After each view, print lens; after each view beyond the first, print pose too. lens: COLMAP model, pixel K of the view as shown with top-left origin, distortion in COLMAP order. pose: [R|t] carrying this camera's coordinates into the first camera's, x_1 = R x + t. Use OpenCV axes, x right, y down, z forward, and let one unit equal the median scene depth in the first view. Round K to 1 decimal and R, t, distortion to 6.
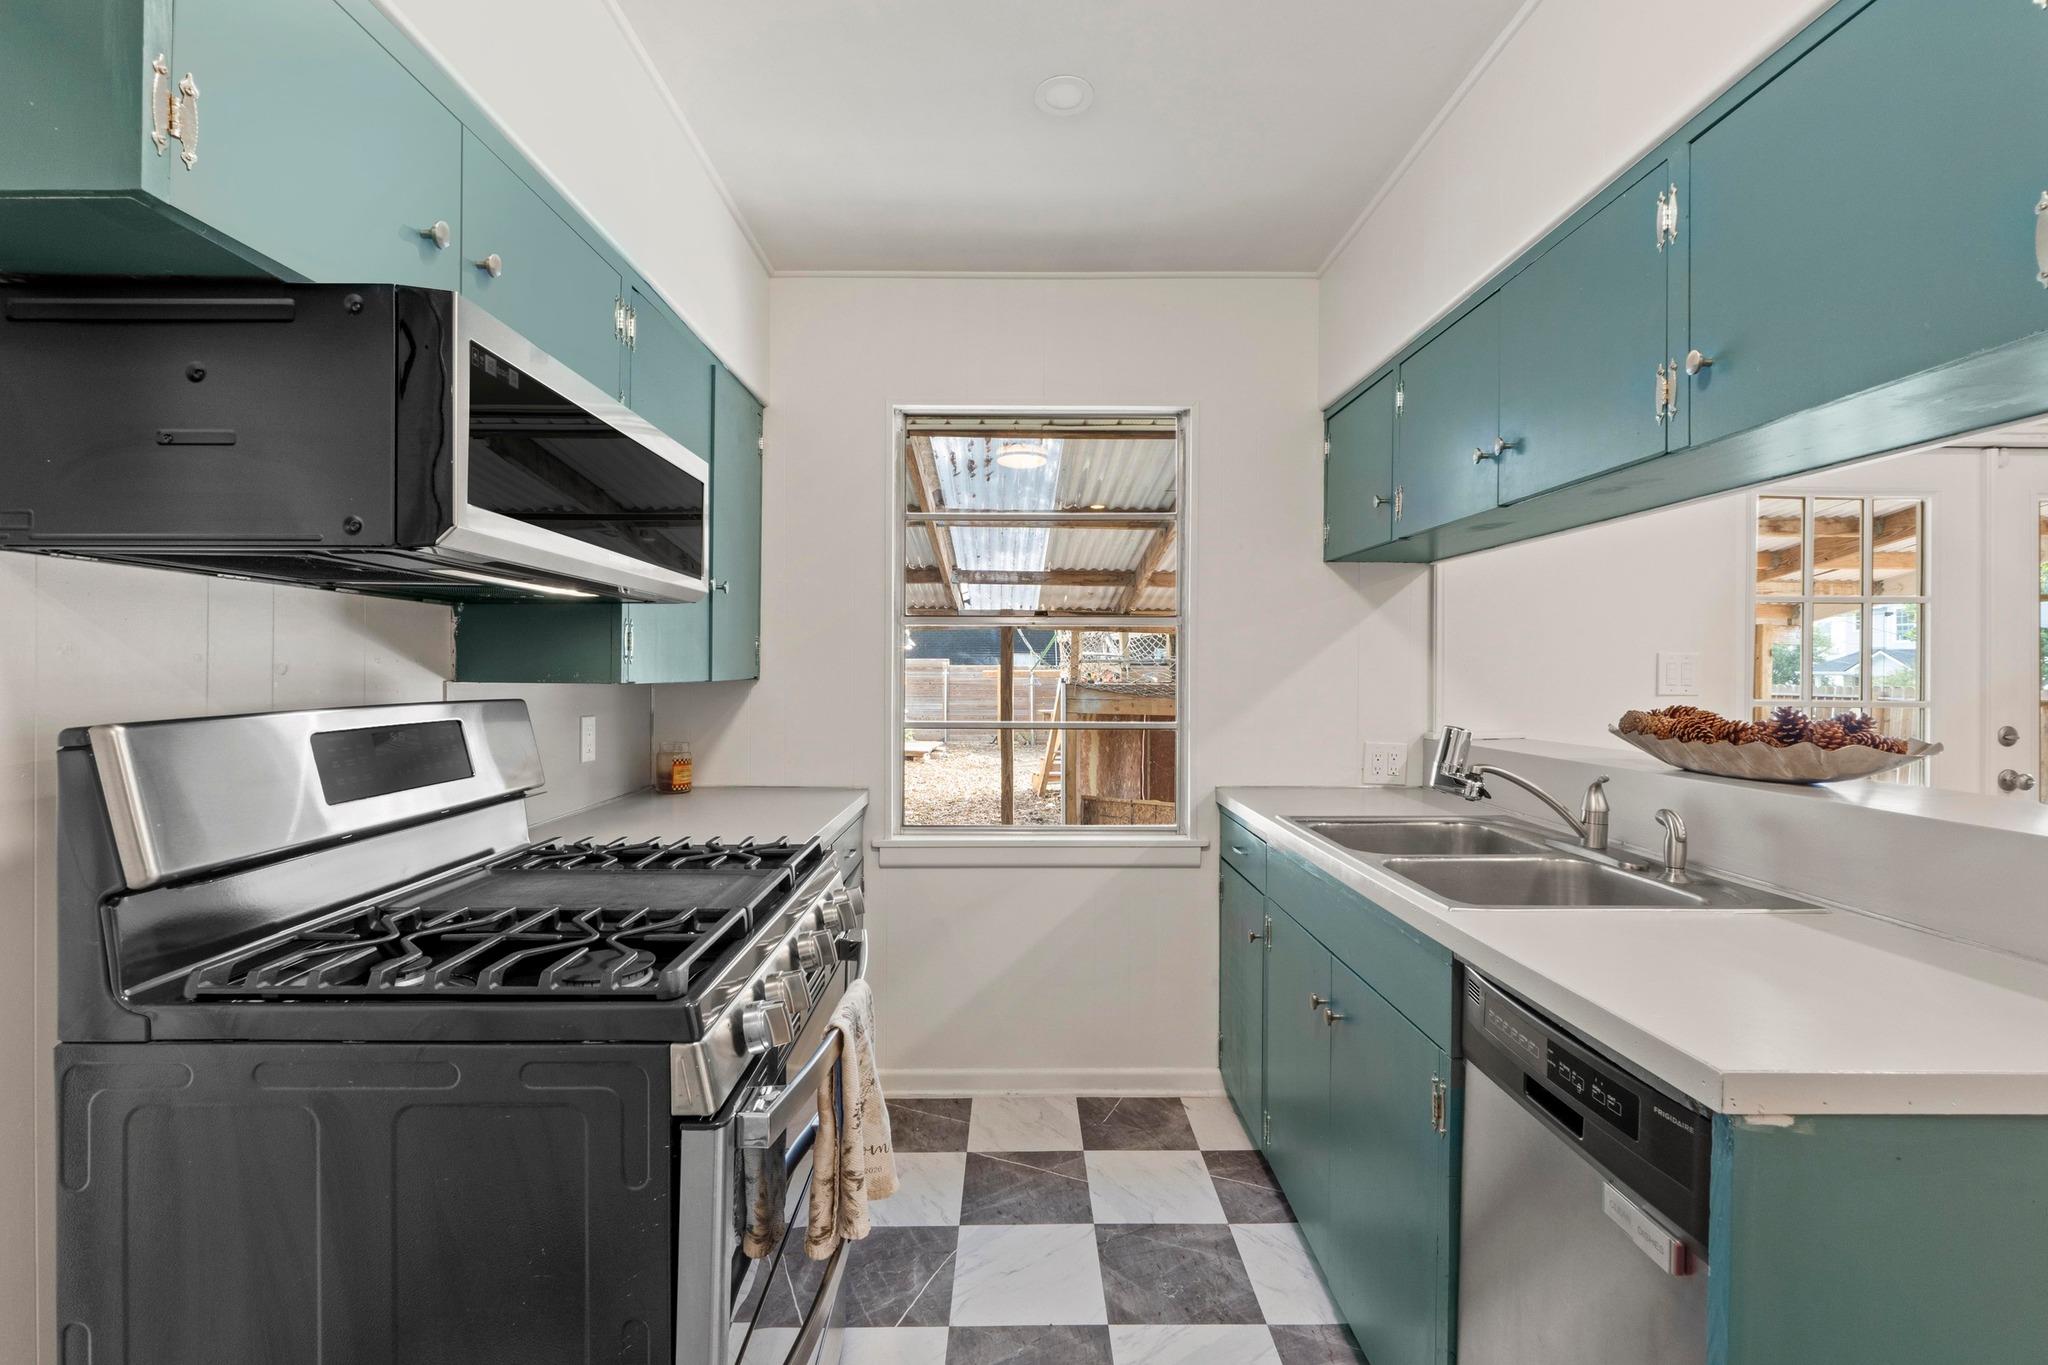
lens RADIAL K [[886.4, 0, 1020.5], [0, 886.4, 676.5], [0, 0, 1]] dist [-0.003118, 0.000029]
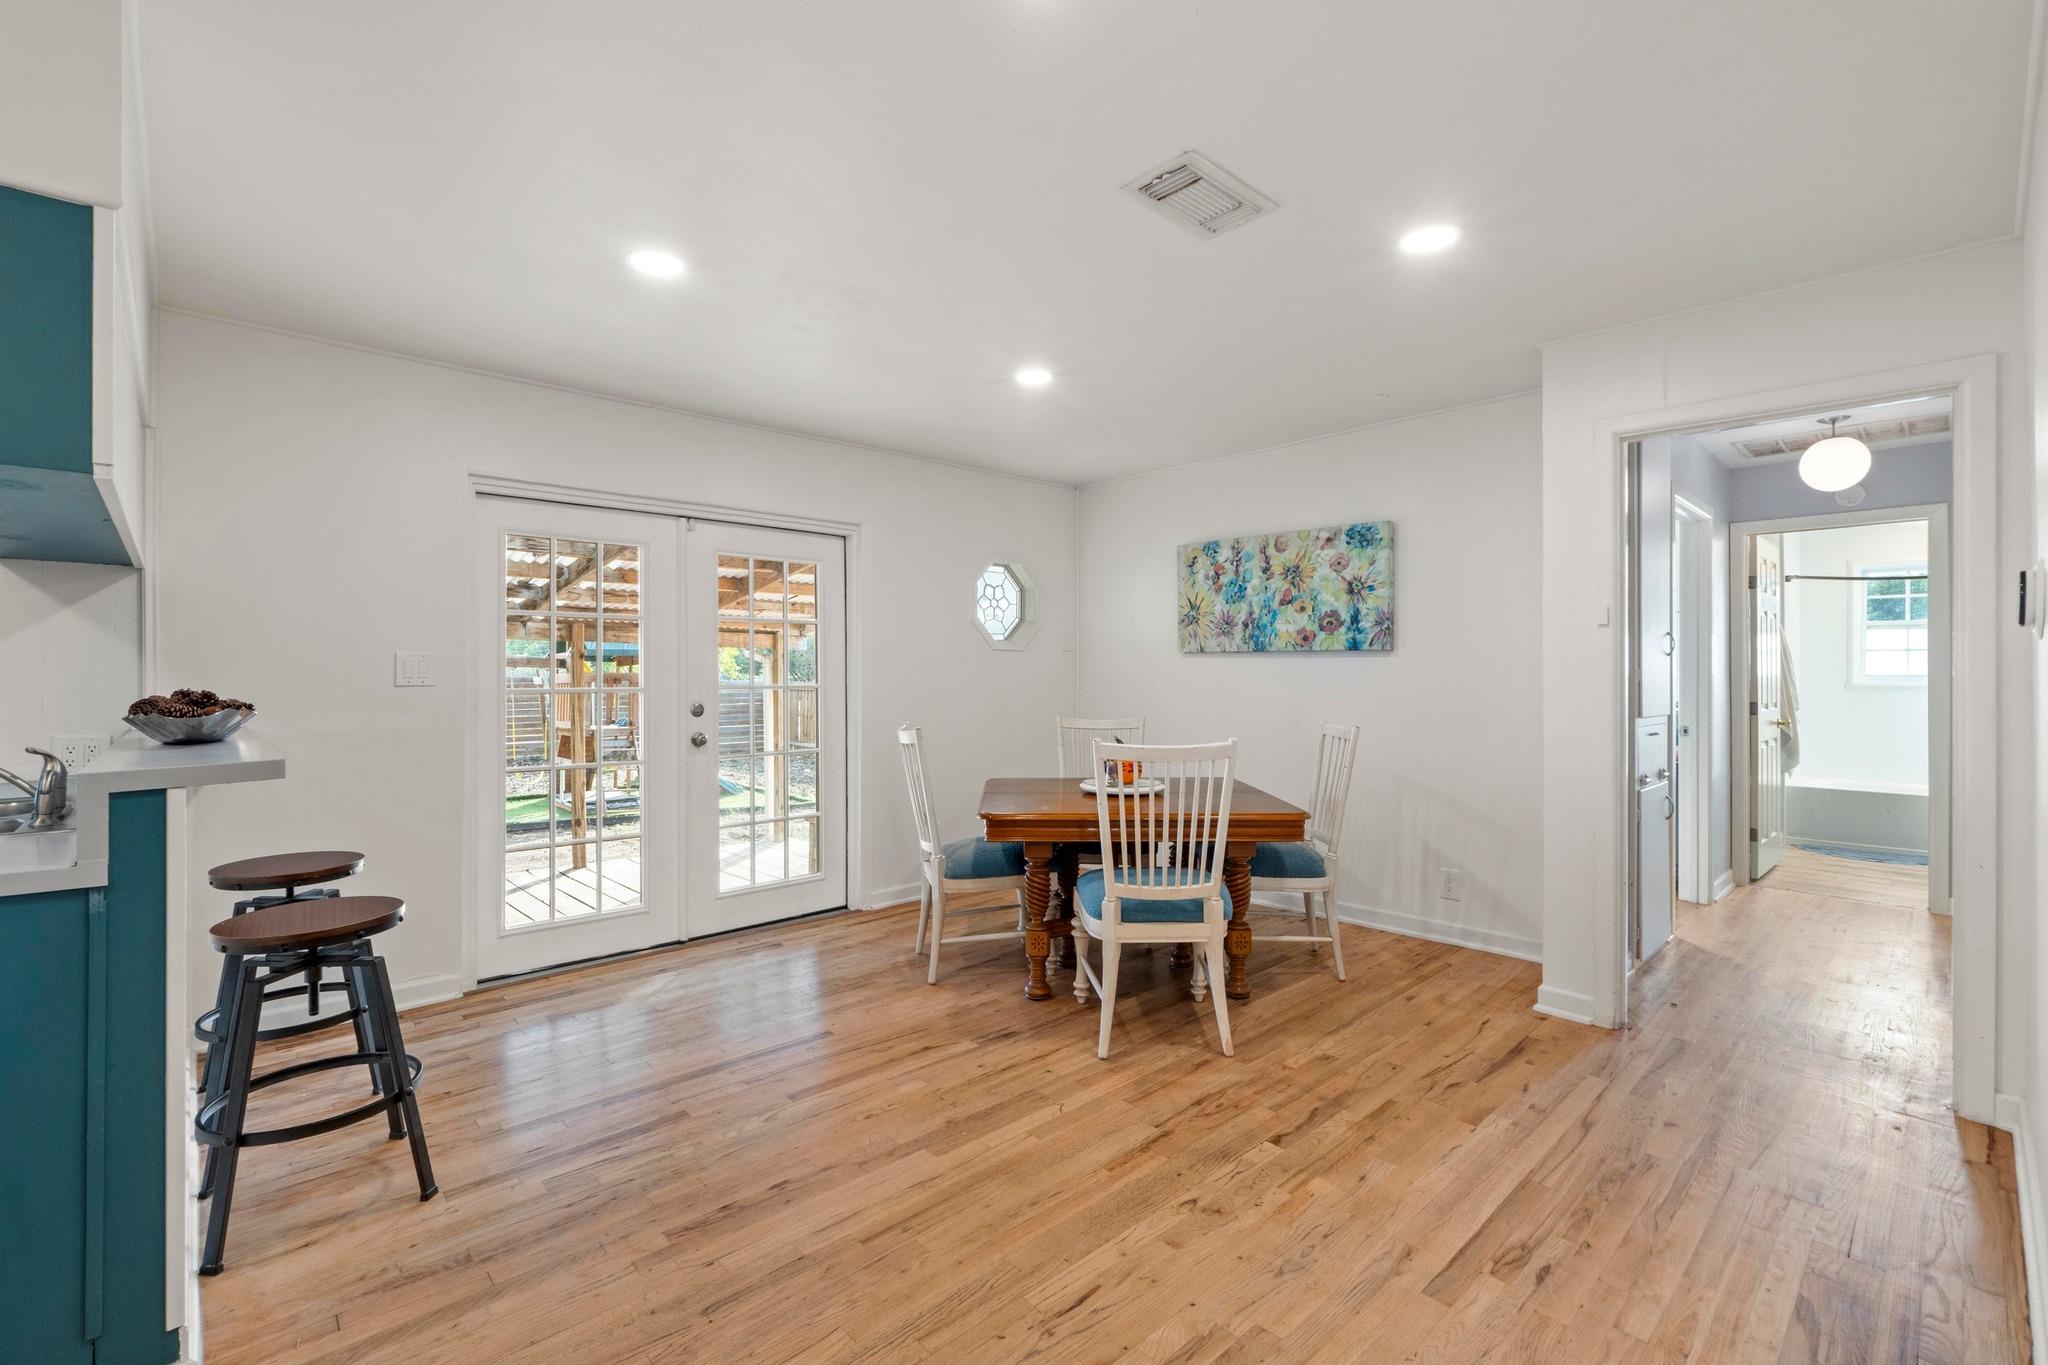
lens RADIAL K [[886.4, 0, 1030.2], [0, 886.4, 675.5], [0, 0, 1]] dist [-0.003118, 0.000029]
pose [[0.735639, -0.006070, 0.677347, 0.635948], [0.011472, 0.999928, -0.003498, 0.024360], [-0.677277, 0.010343, 0.735655, -0.636217]]
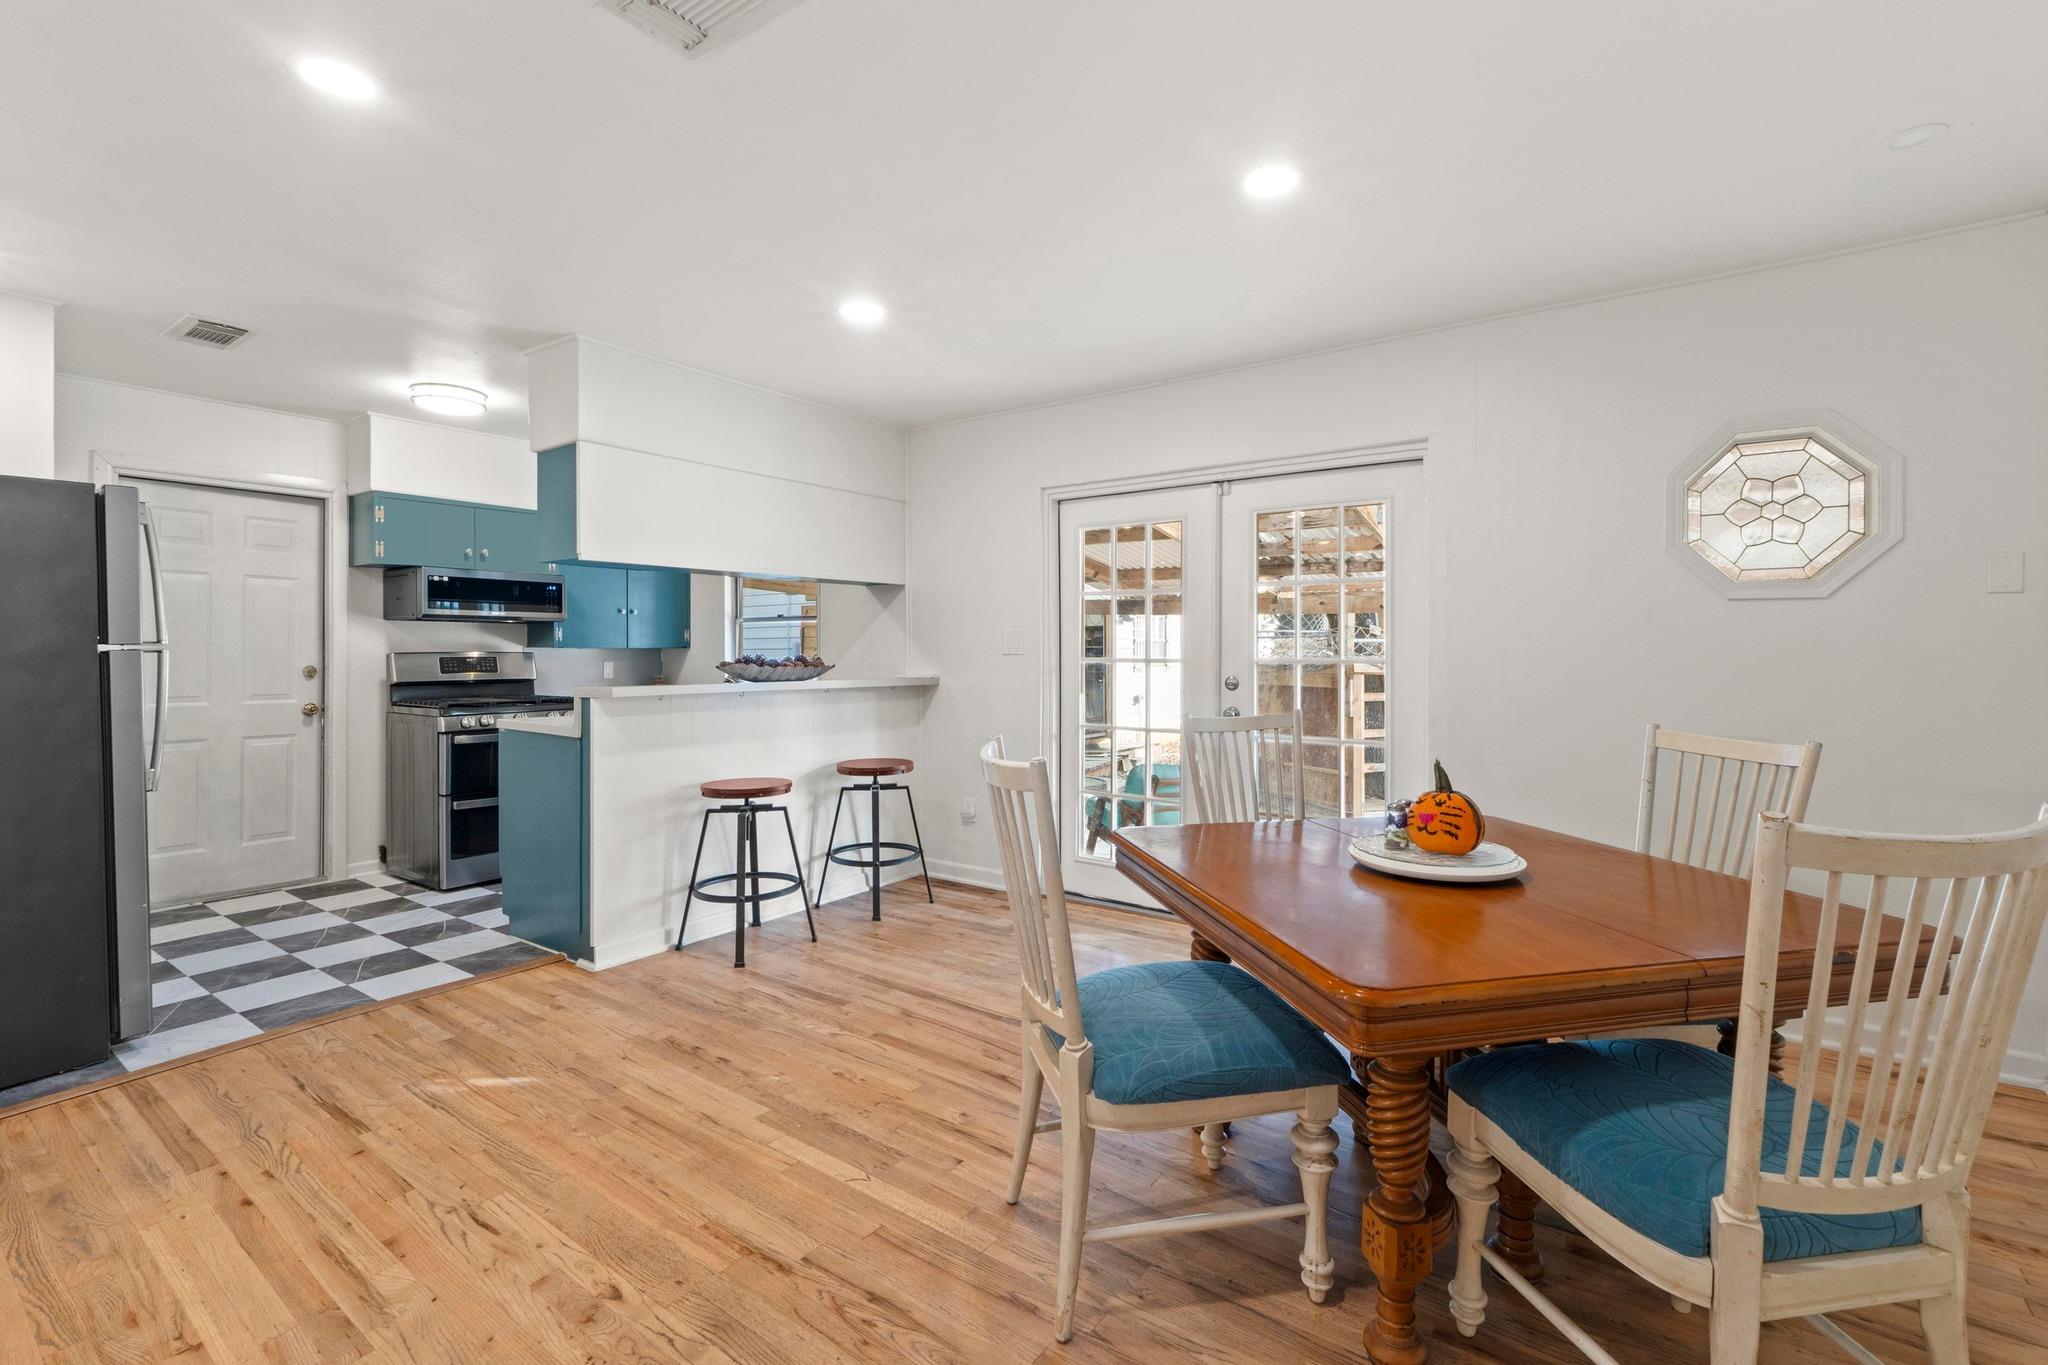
lens RADIAL K [[886.4, 0, 1005.9], [0, 886.4, 650.9], [0, 0, 1]] dist [-0.003118, 0.000029]
pose [[0.811230, -0.002308, -0.584723, 2.108873], [-0.000949, 0.999986, -0.005264, 0.028213], [0.584727, 0.004825, 0.811216, -0.482440]]
